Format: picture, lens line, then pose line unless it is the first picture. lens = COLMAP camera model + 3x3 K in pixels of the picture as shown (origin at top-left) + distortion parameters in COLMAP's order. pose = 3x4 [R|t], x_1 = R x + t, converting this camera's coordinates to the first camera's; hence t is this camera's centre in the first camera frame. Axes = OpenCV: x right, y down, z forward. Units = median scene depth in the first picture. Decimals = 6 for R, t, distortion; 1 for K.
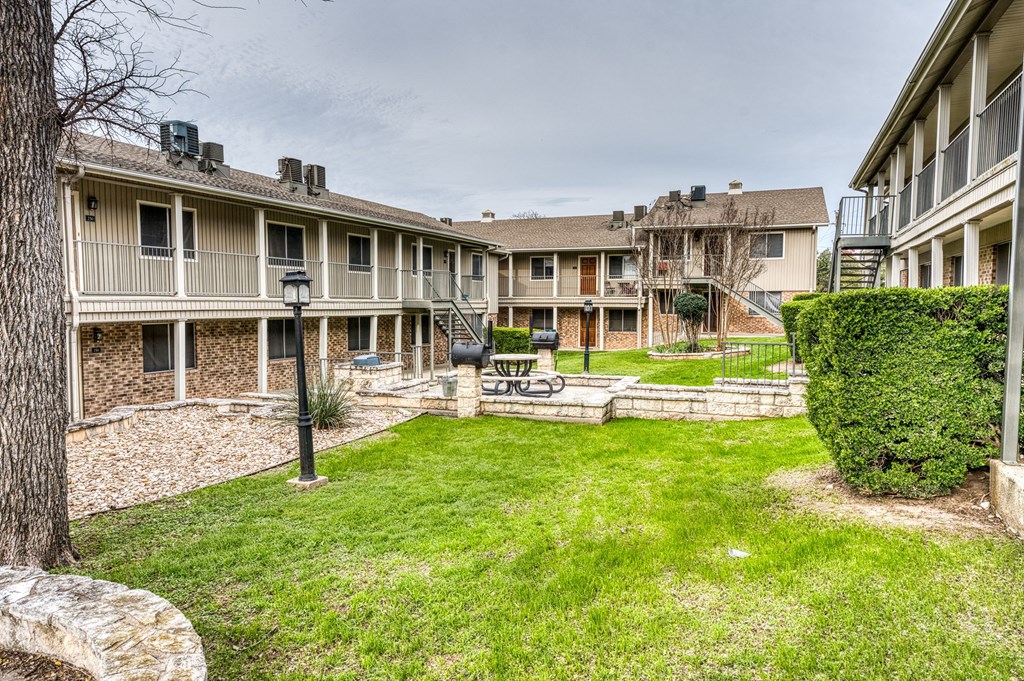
lens RADIAL K [[734.3, 0, 513.0], [0, 734.3, 364.9], [0, 0, 1]] dist [0.169268, -0.000333]
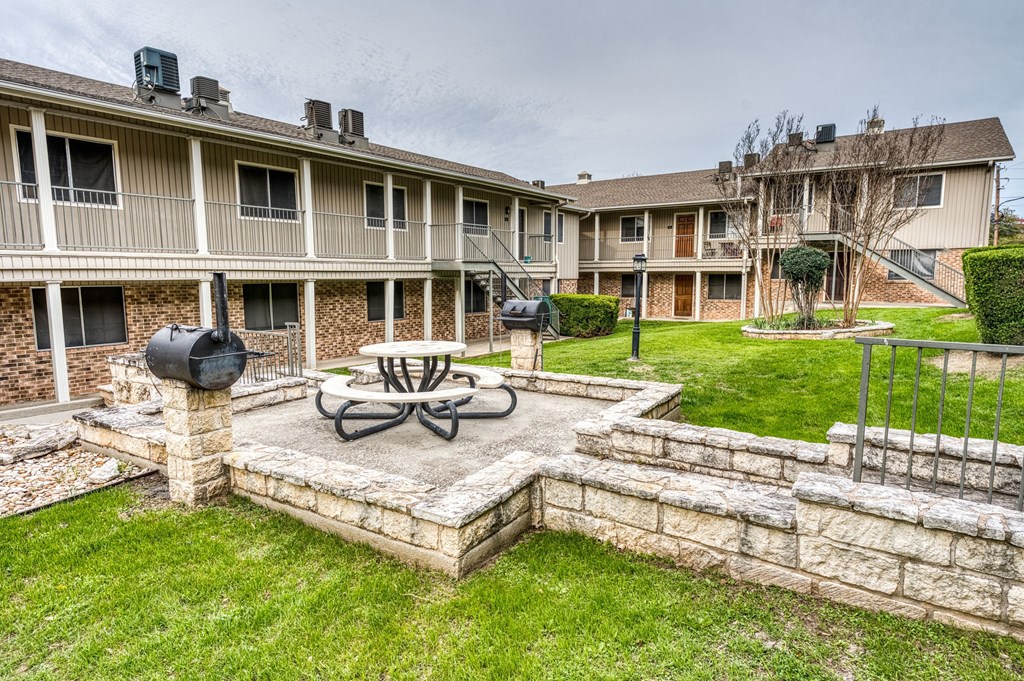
lens RADIAL K [[599.4, 0, 511.2], [0, 599.4, 353.7], [0, 0, 1]] dist [0.043066, 0.000029]
pose [[0.973079, 0.025874, -0.229016, 0.073188], [-0.015352, 0.998748, 0.047607, -0.012396], [0.229961, -0.042810, 0.972258, 0.266191]]
